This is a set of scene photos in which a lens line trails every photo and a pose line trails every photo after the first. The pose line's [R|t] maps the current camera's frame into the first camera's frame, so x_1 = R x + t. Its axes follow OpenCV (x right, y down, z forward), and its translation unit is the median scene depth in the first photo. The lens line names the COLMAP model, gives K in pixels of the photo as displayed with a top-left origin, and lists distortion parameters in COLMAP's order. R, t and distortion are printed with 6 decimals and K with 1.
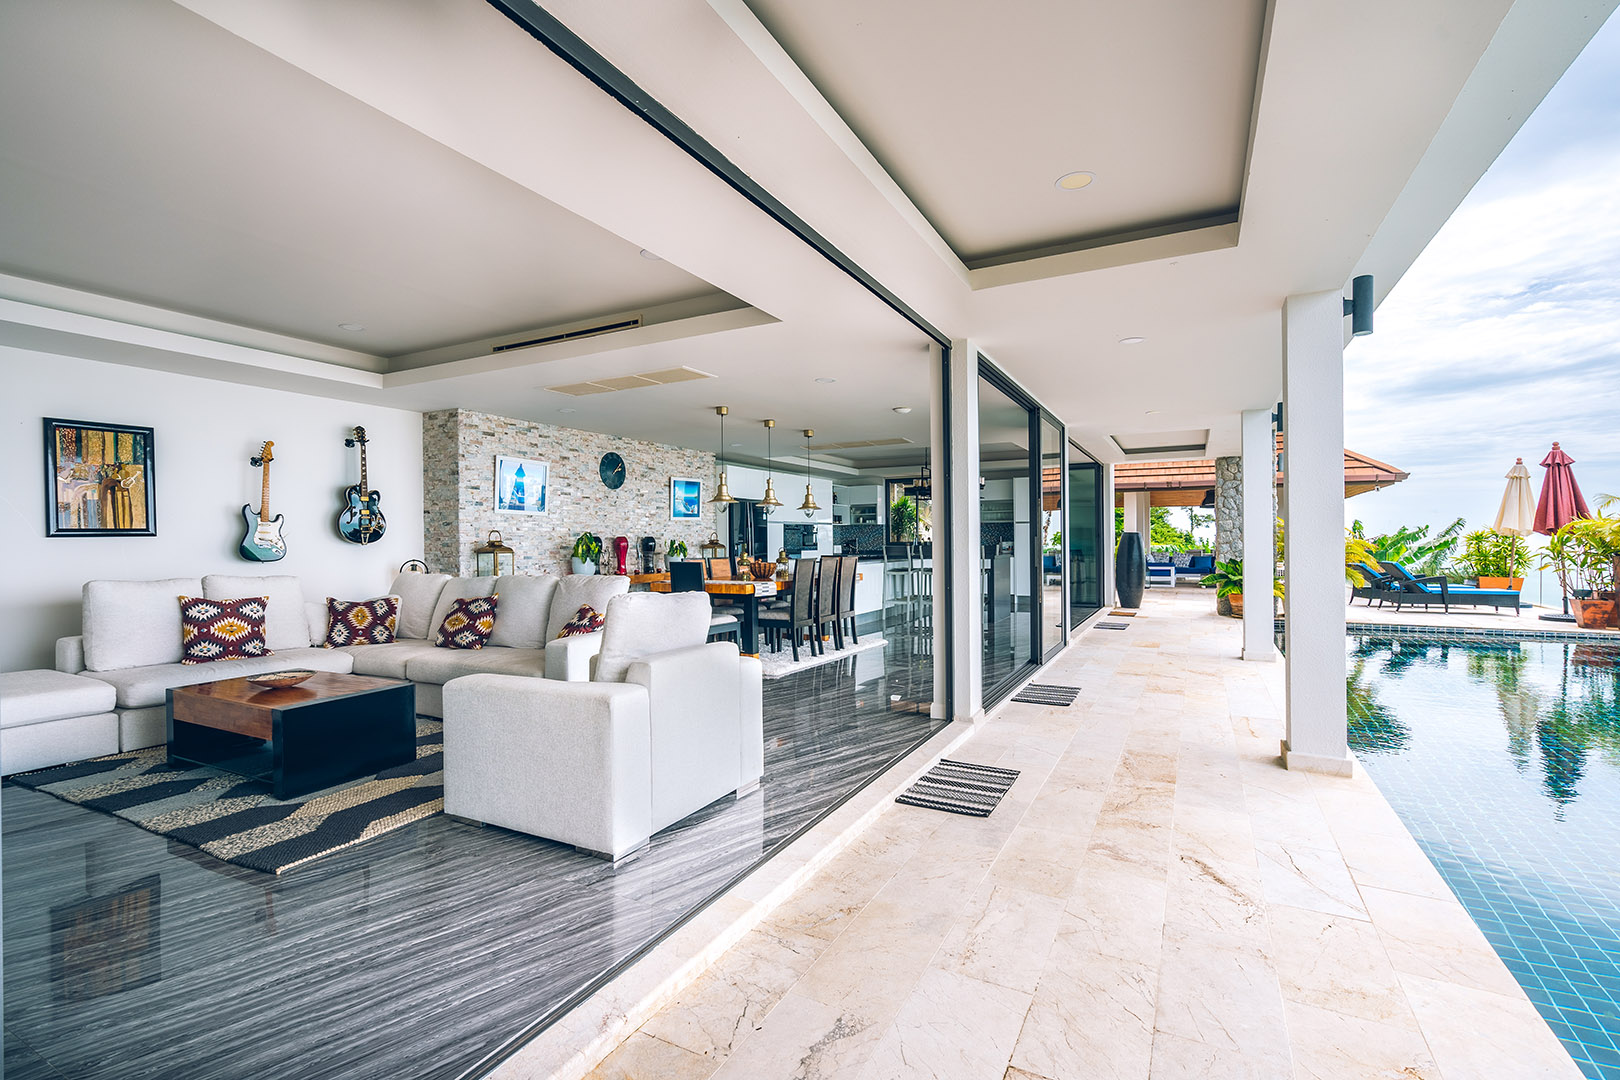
lens RADIAL K [[732.0, 0, 811.1], [0, 732.0, 540.0], [0, 0, 1]] dist [-0.008461, 0.003655]
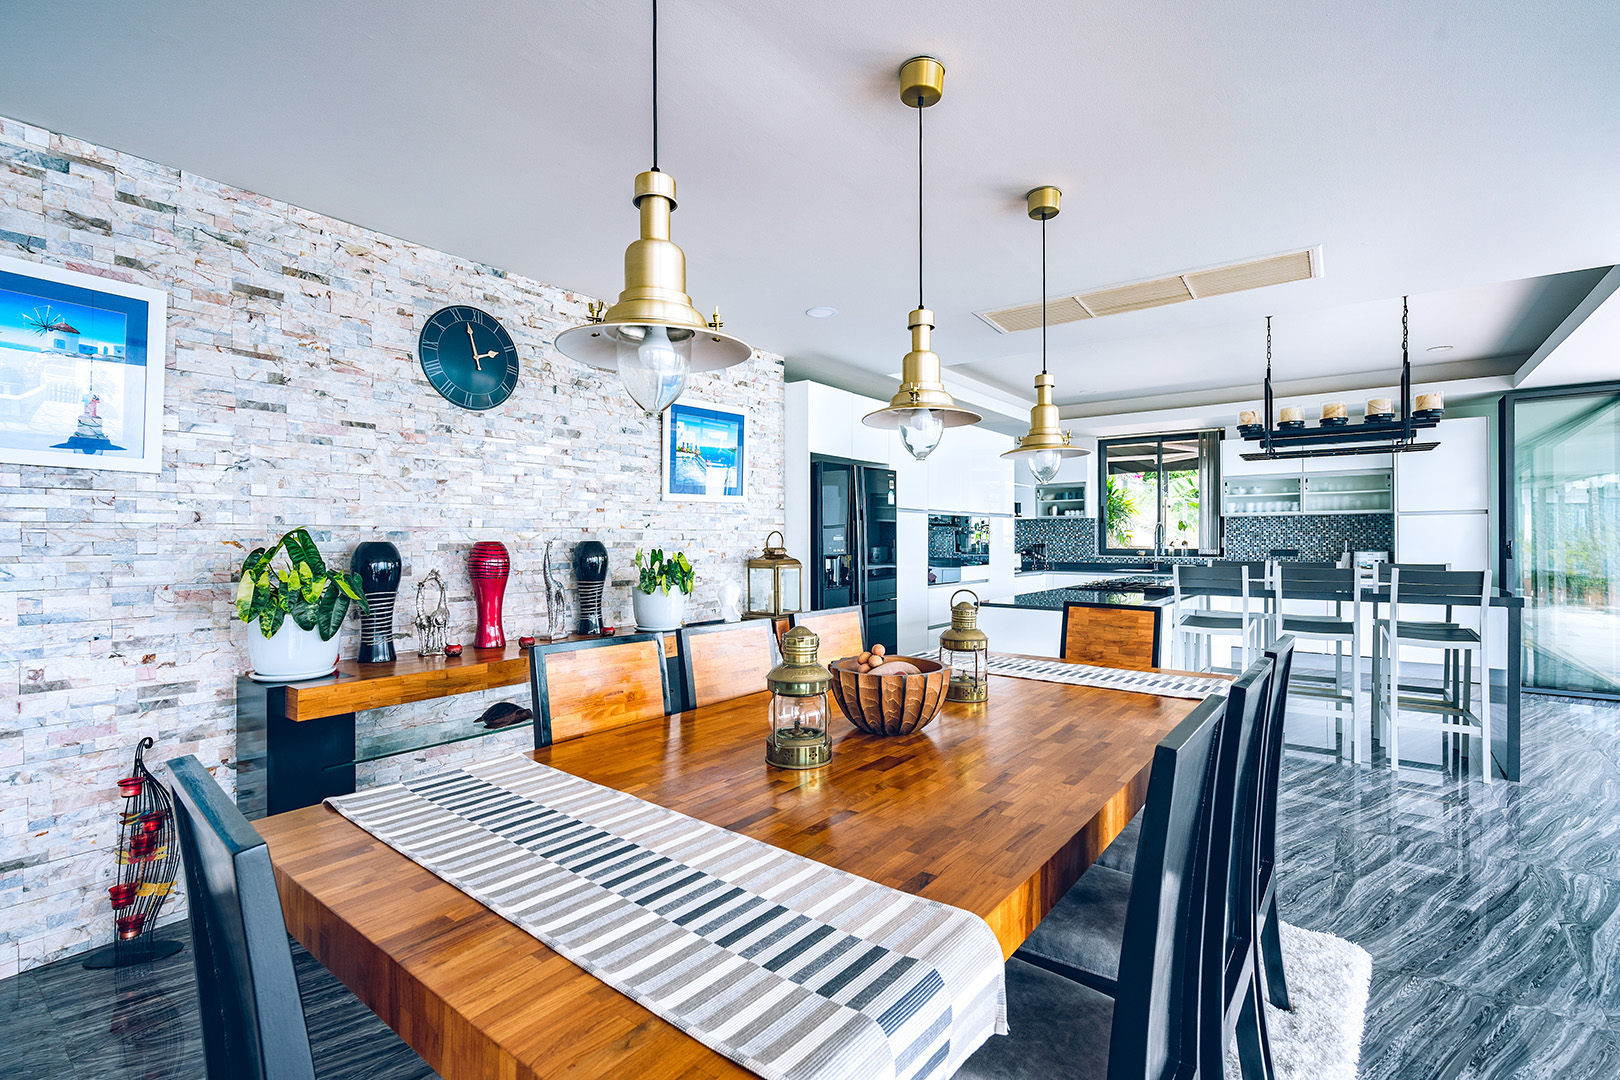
lens RADIAL K [[732.0, 0, 810.2], [0, 732.0, 538.7], [0, 0, 1]] dist [-0.008461, 0.003655]
pose [[0.985967, 0.005440, -0.166852, -0.060448], [-0.005542, 0.999985, -0.000147, -0.008912], [0.166849, 0.001069, 0.985982, 0.885858]]
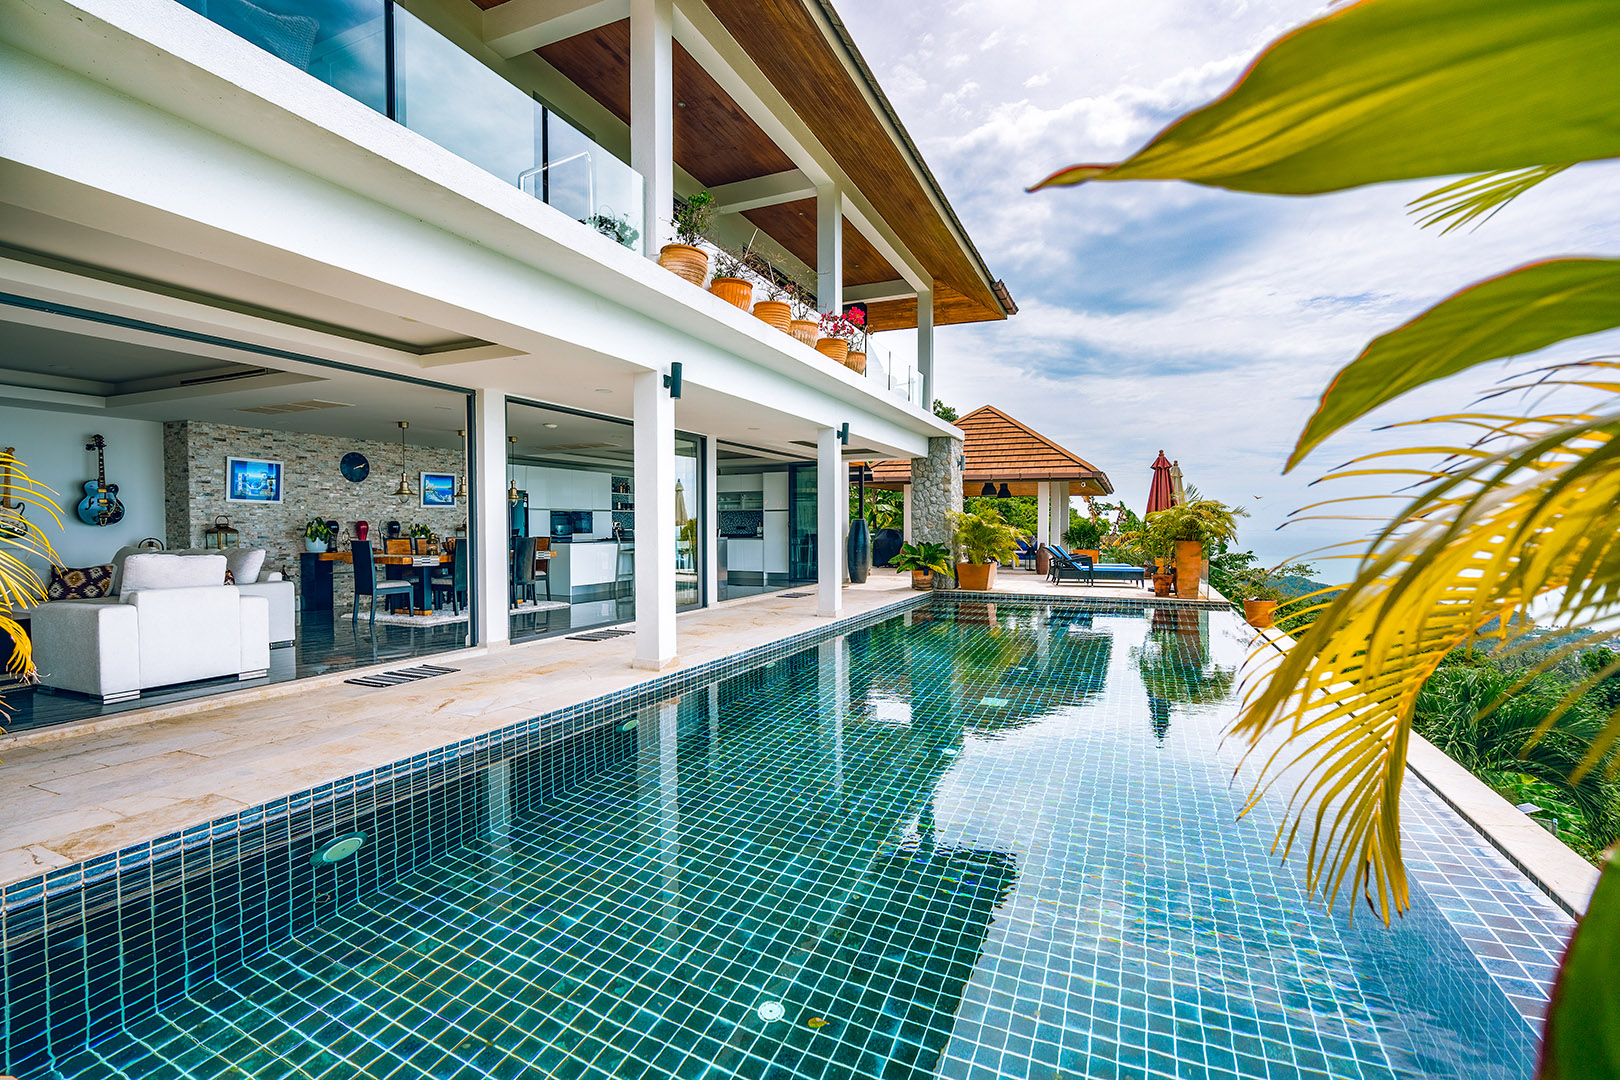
lens RADIAL K [[732.0, 0, 811.2], [0, 732.0, 537.9], [0, 0, 1]] dist [-0.008461, 0.003655]
pose [[0.997693, 0.004507, 0.067736, 0.542380], [-0.005728, 0.999824, 0.017840, -0.002694], [-0.067644, -0.018187, 0.997544, -0.367582]]
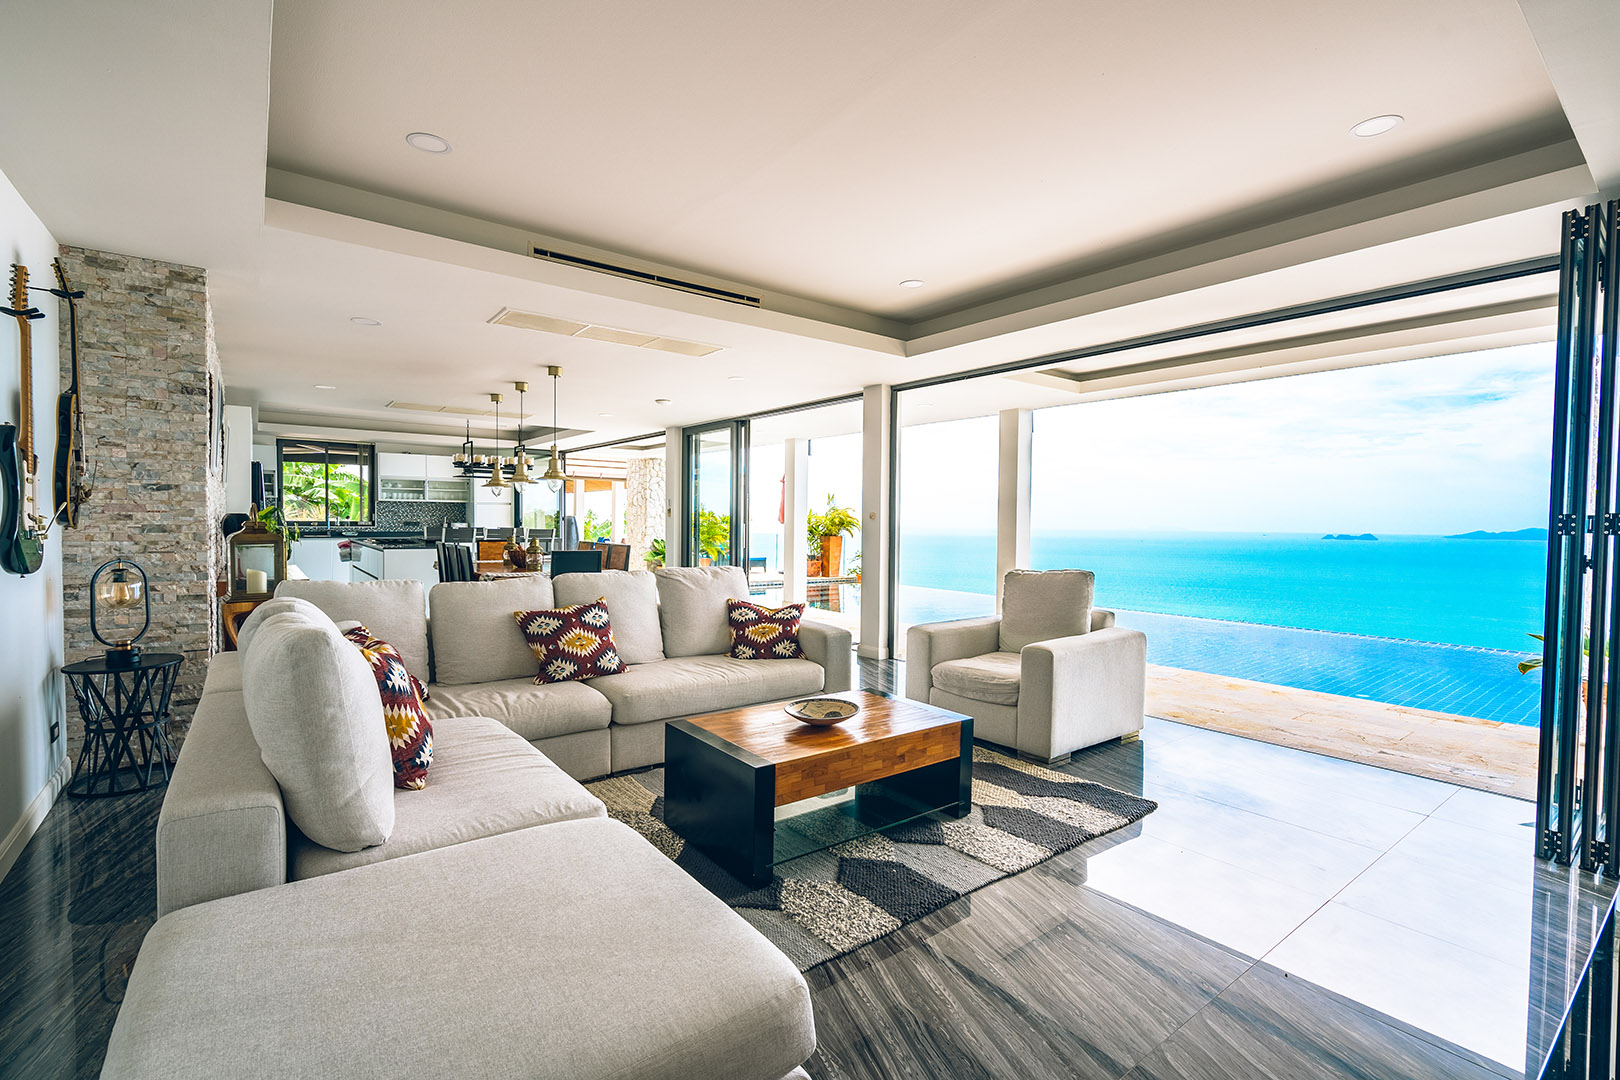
lens RADIAL K [[732.0, 0, 805.4], [0, 732.0, 542.4], [0, 0, 1]] dist [-0.008461, 0.003655]
pose [[0.423423, -0.013401, 0.905833, -0.807874], [-0.016573, 0.999609, 0.022535, -0.002784], [-0.905781, -0.024554, 0.423035, 0.394217]]
